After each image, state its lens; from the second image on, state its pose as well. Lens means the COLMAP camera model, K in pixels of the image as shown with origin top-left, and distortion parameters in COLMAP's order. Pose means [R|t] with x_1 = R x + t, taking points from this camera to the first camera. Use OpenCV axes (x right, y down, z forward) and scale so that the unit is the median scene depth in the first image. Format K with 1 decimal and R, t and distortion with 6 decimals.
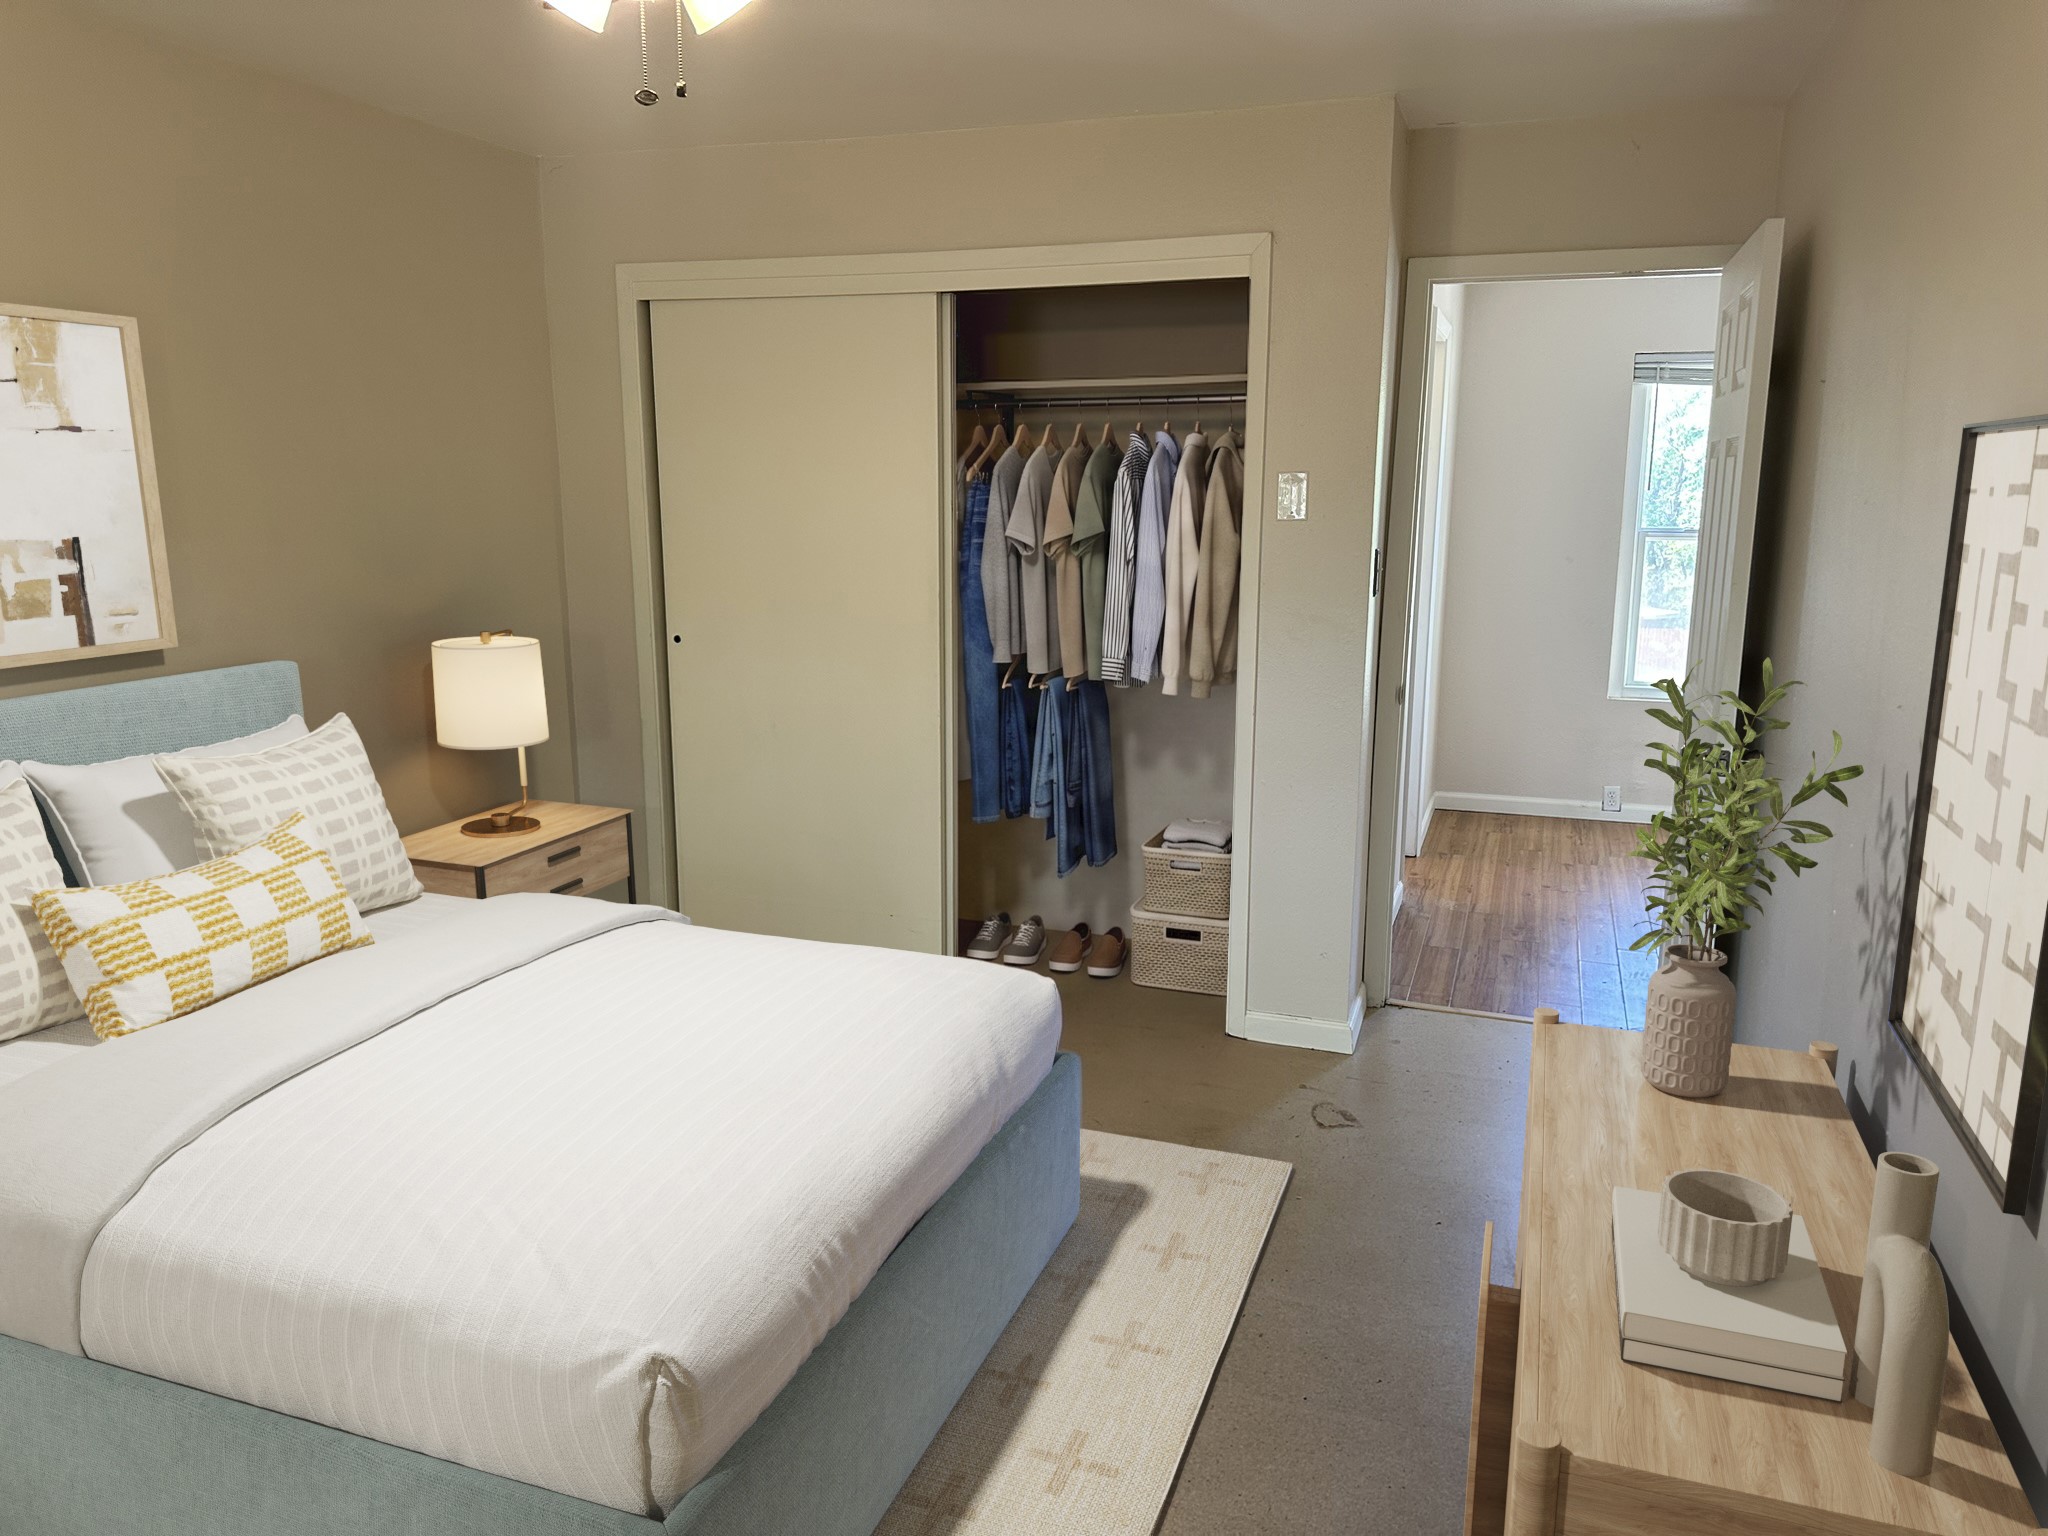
lens RADIAL K [[1436.6, 0, 1024.0], [0, 1436.6, 768.0], [0, 0, 1]] dist [-0.003456, -0.006309]
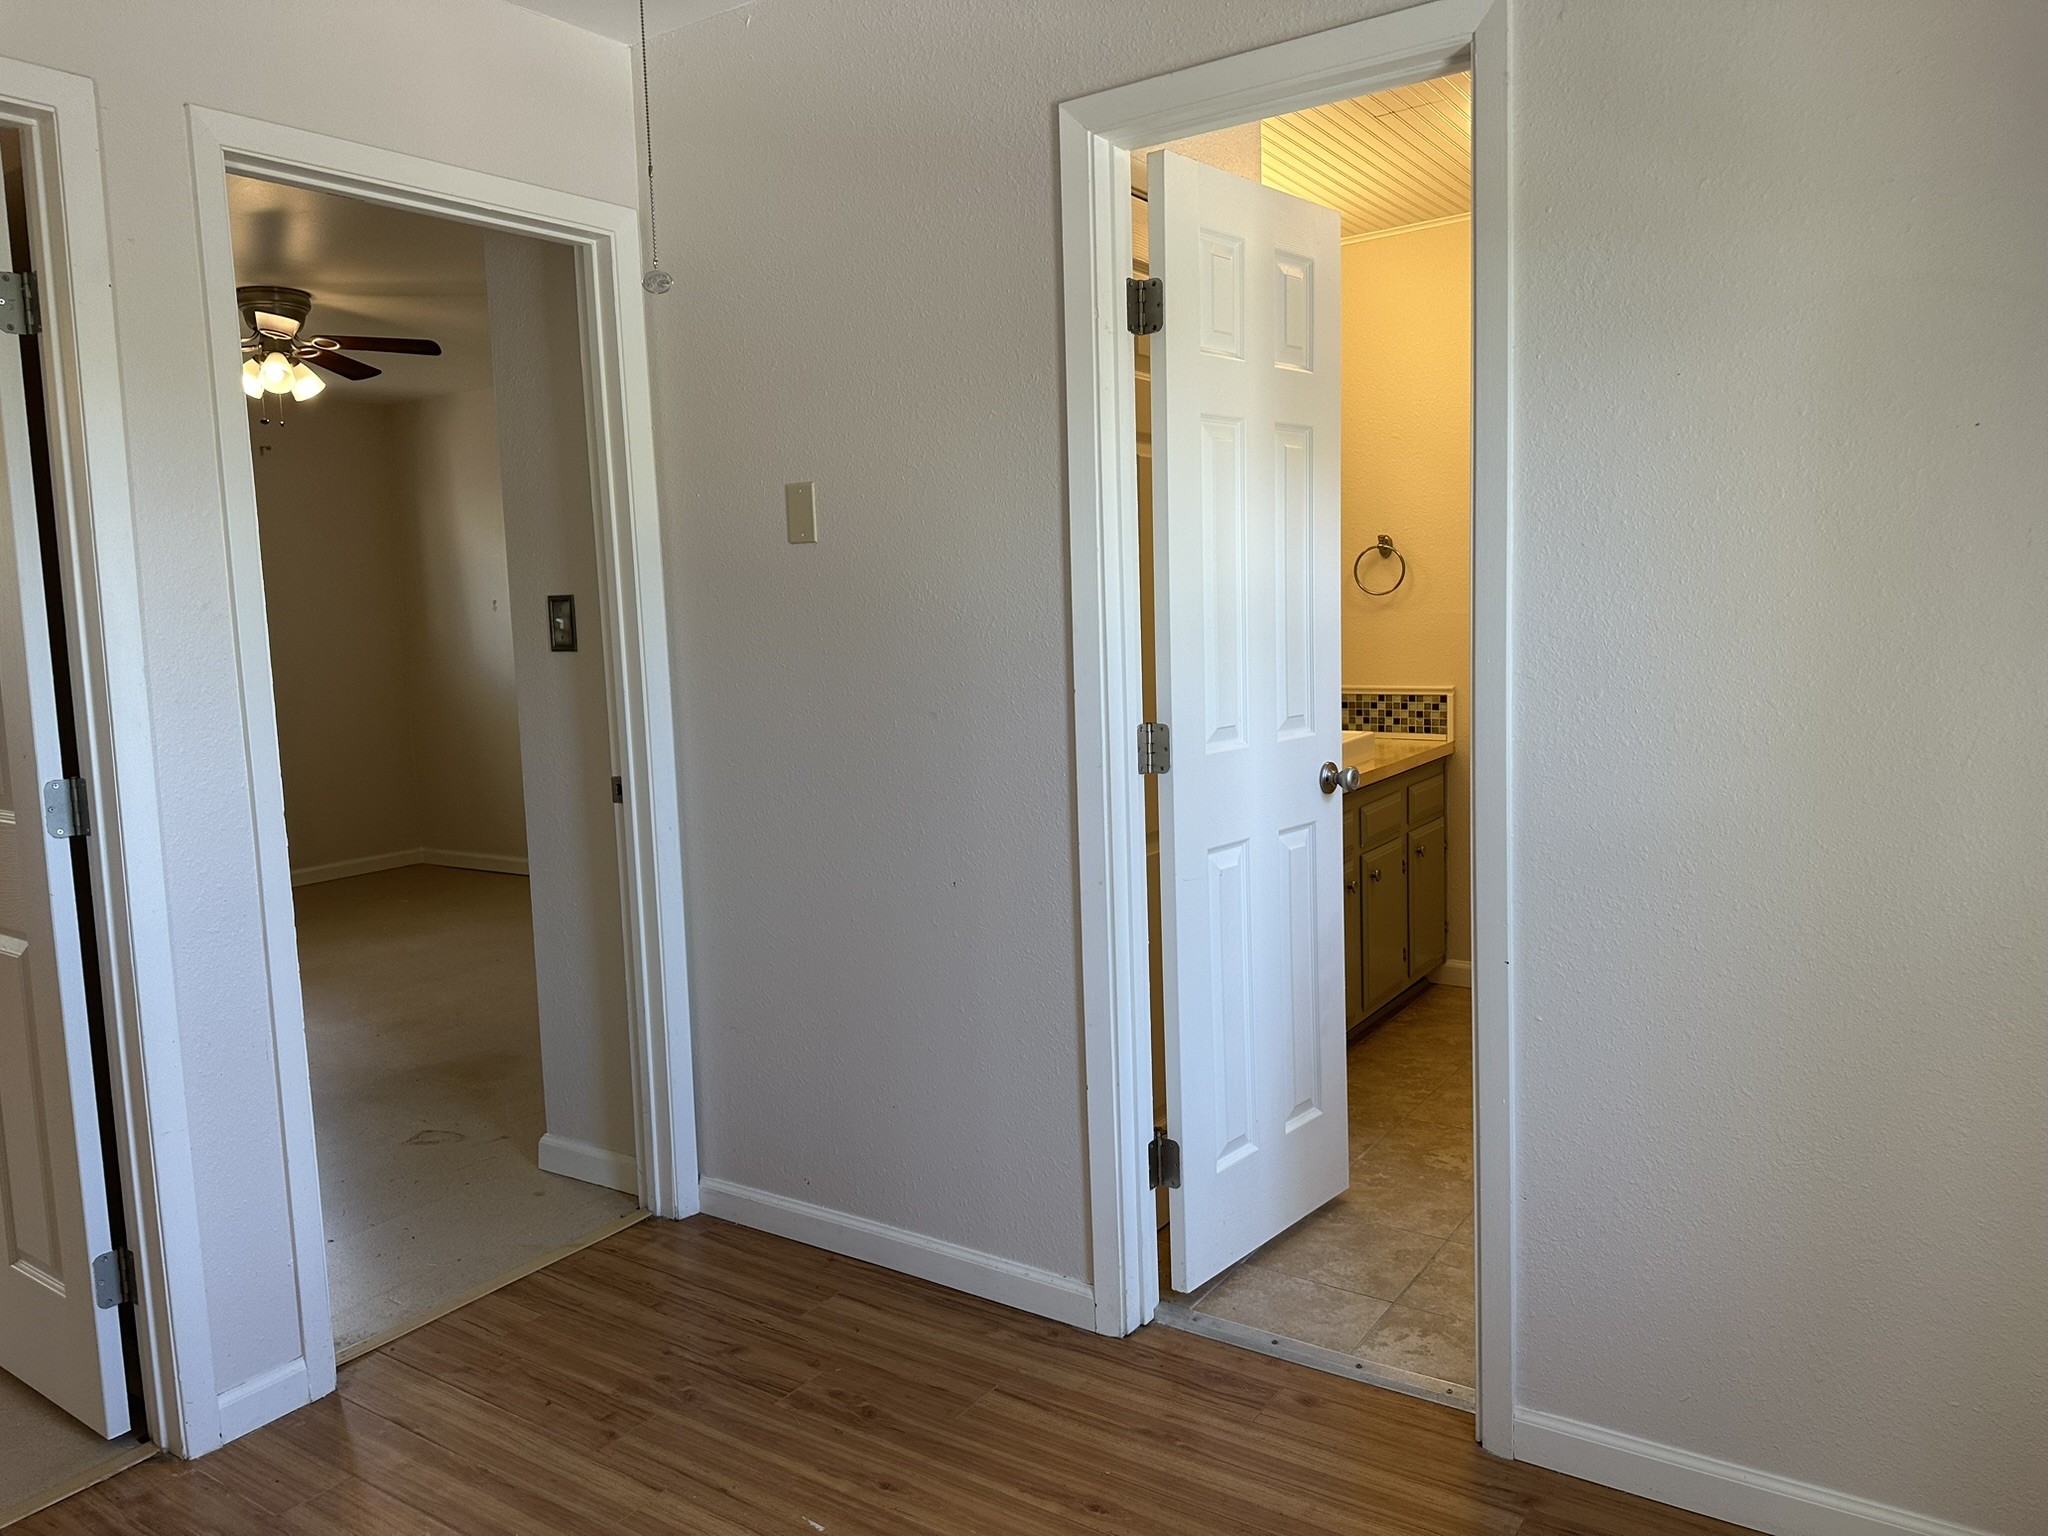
lens RADIAL K [[1436.6, 0, 1024.0], [0, 1436.6, 768.0], [0, 0, 1]] dist [-0.003456, -0.006309]
pose [[-0.241738, 0.108077, -0.964304, 0.752554], [-0.161045, 0.975527, 0.149707, -0.174094], [0.956884, 0.191486, -0.218416, 1.085788]]
